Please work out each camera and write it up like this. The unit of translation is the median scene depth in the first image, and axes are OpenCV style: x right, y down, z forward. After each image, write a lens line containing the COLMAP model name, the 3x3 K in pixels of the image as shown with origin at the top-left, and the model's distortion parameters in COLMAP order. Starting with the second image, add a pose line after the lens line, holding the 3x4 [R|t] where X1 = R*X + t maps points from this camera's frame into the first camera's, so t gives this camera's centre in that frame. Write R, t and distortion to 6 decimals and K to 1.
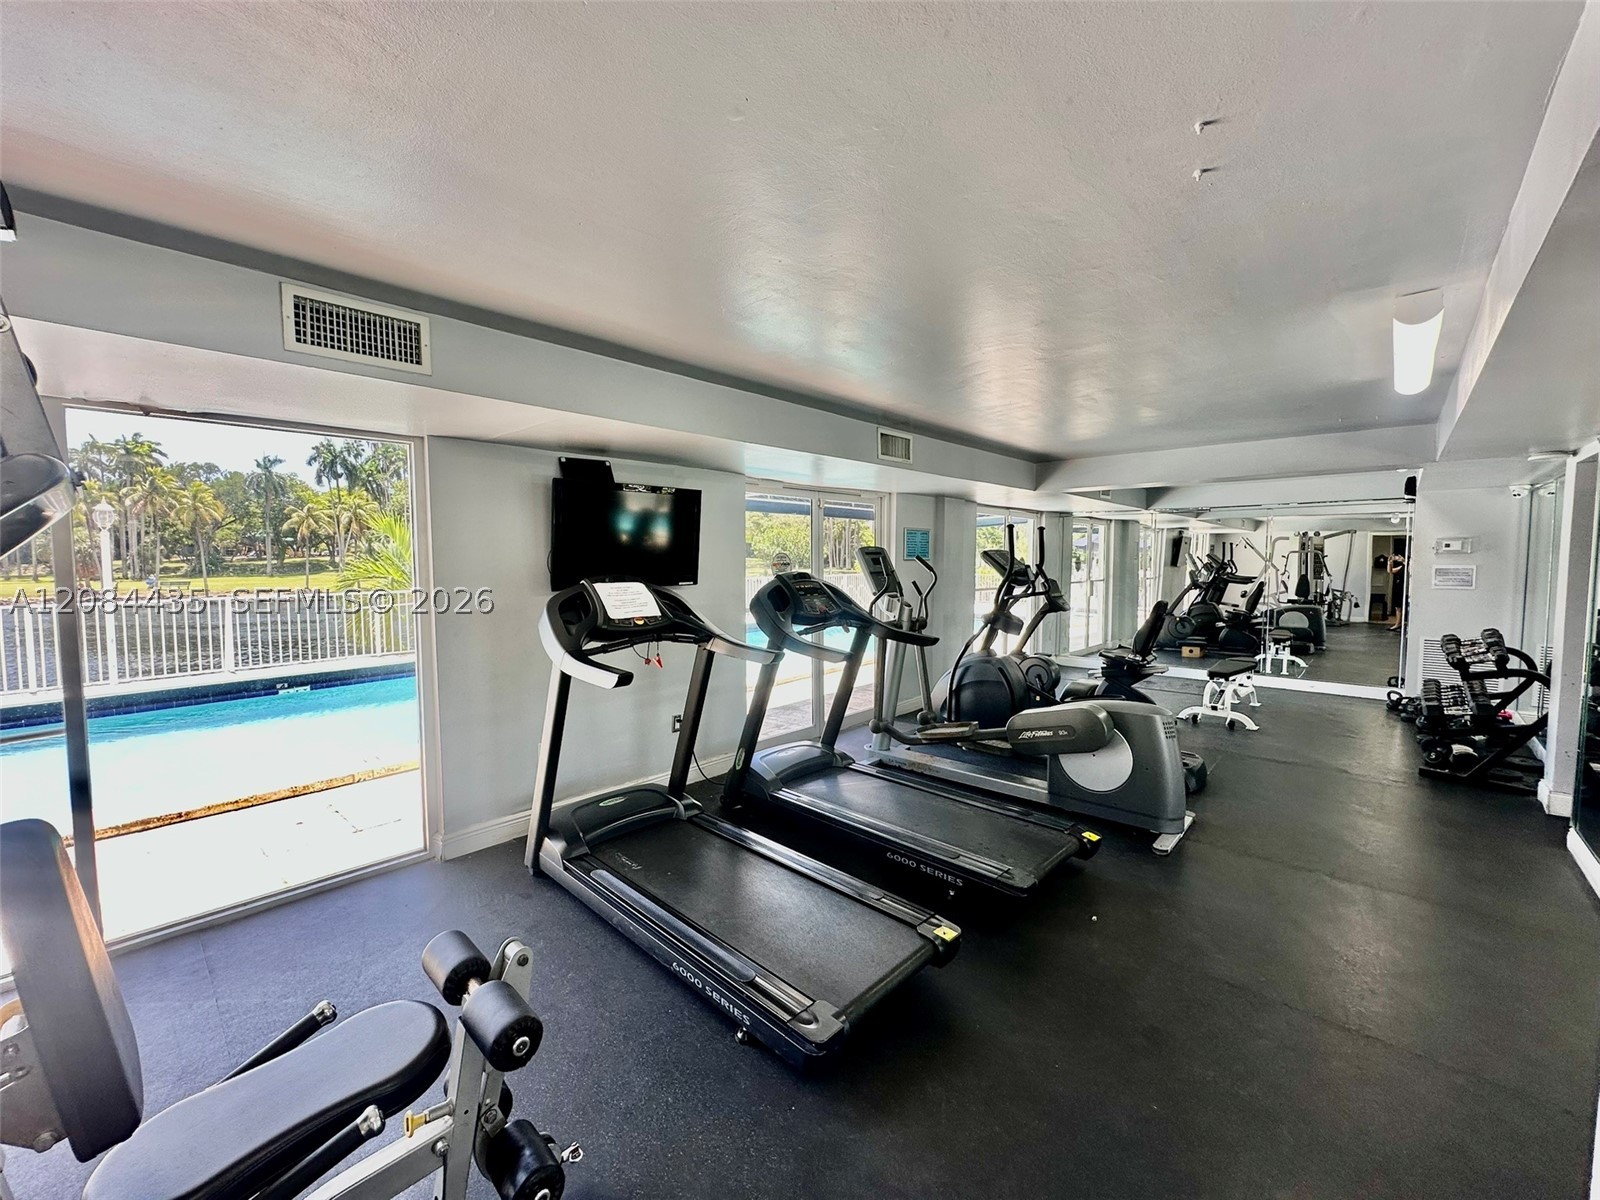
lens RADIAL K [[643.7, 0, 801.7], [0, 643.7, 596.5], [0, 0, 1]] dist [-0.007782, 0.001696]
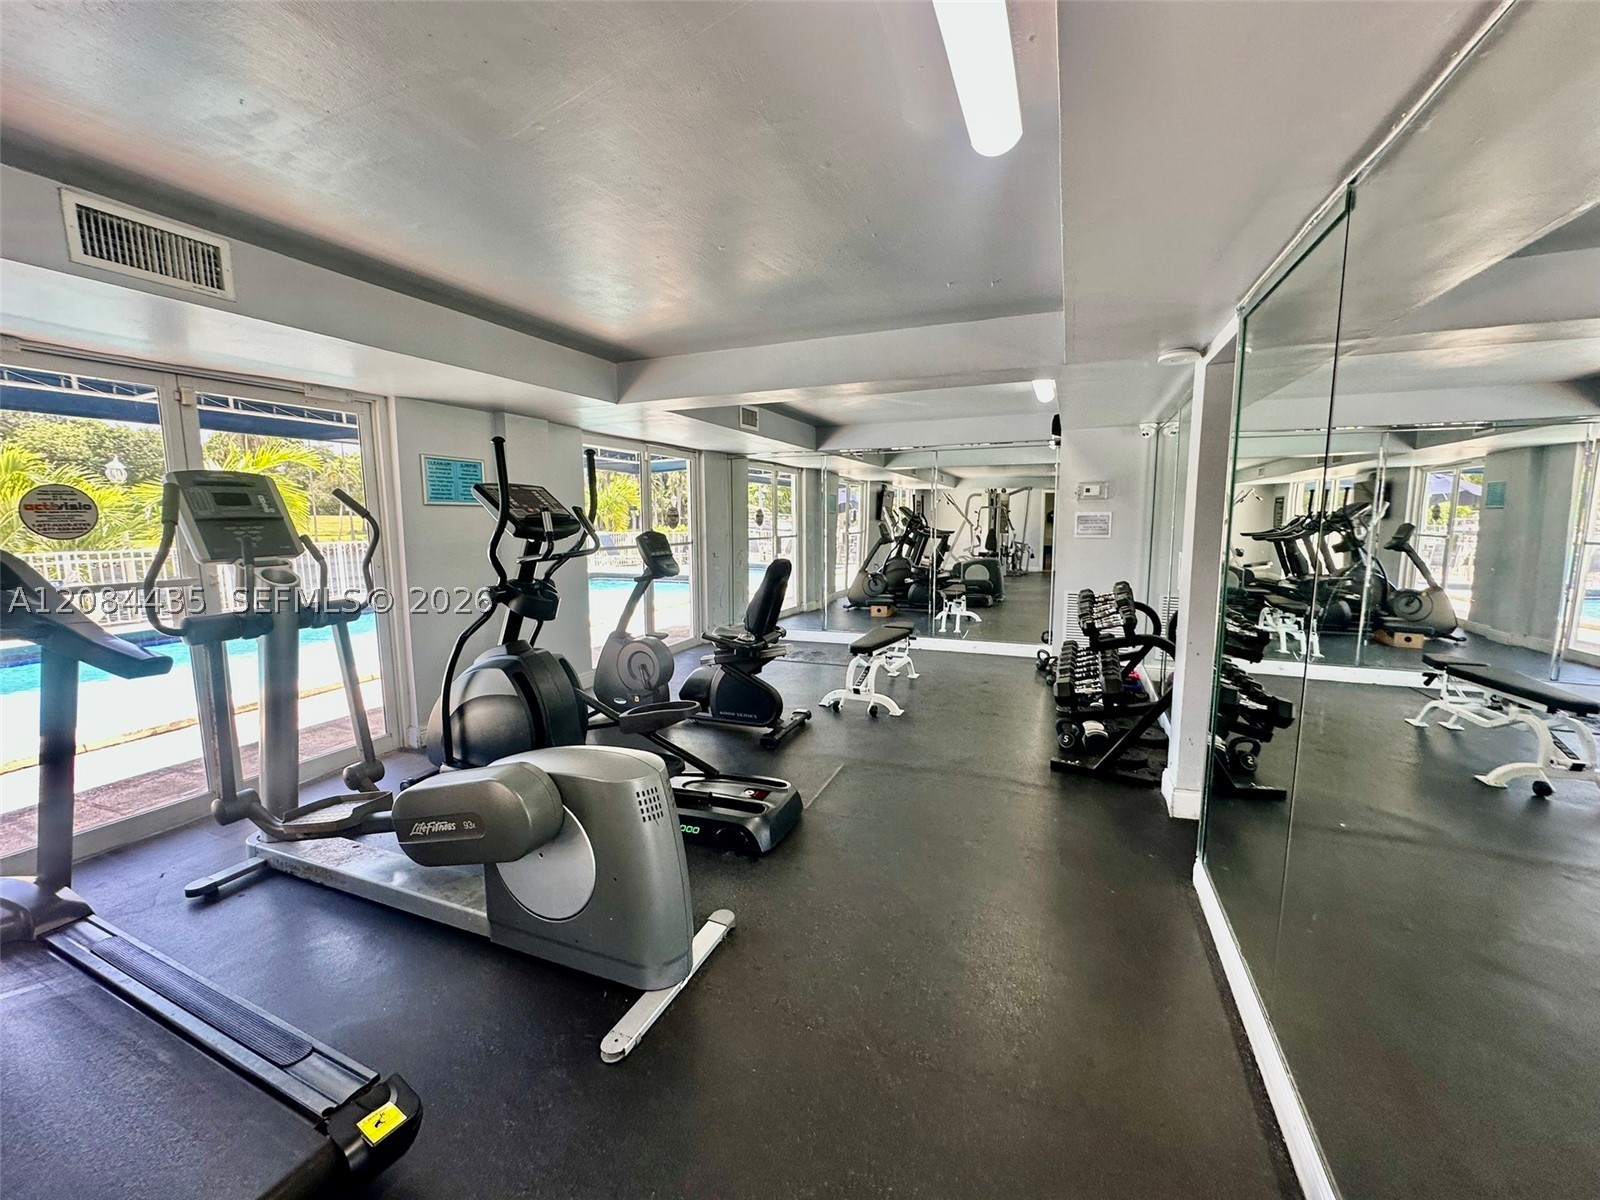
lens RADIAL K [[643.7, 0, 807.2], [0, 643.7, 594.0], [0, 0, 1]] dist [-0.007782, 0.001696]
pose [[0.935796, -0.043336, 0.349869, 0.314346], [0.023046, 0.997813, 0.061951, 0.001806], [-0.351788, -0.049910, 0.934748, 0.281415]]
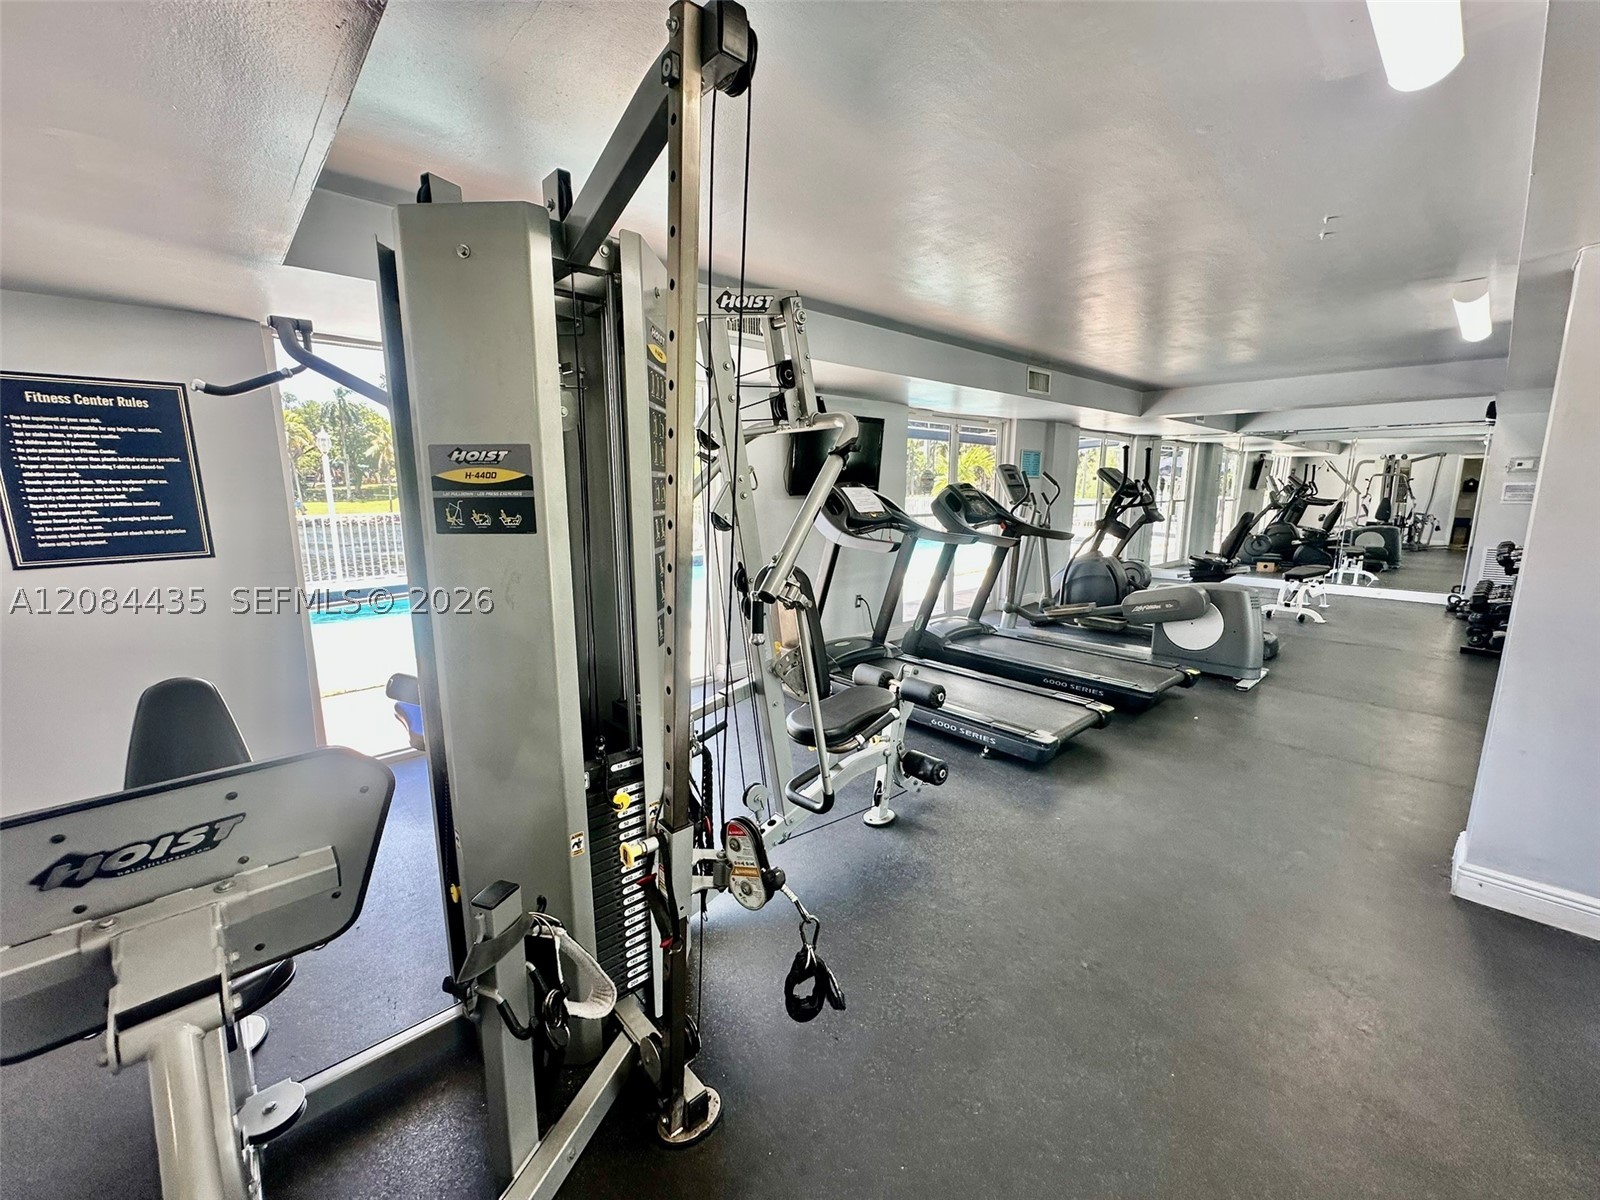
lens RADIAL K [[643.7, 0, 800.9], [0, 643.7, 596.9], [0, 0, 1]] dist [-0.007782, 0.001696]
pose [[0.997182, 0.013841, -0.073739, -0.161628], [-0.005437, 0.993584, 0.112969, 0.031830], [0.074829, -0.112250, 0.990859, -0.232543]]
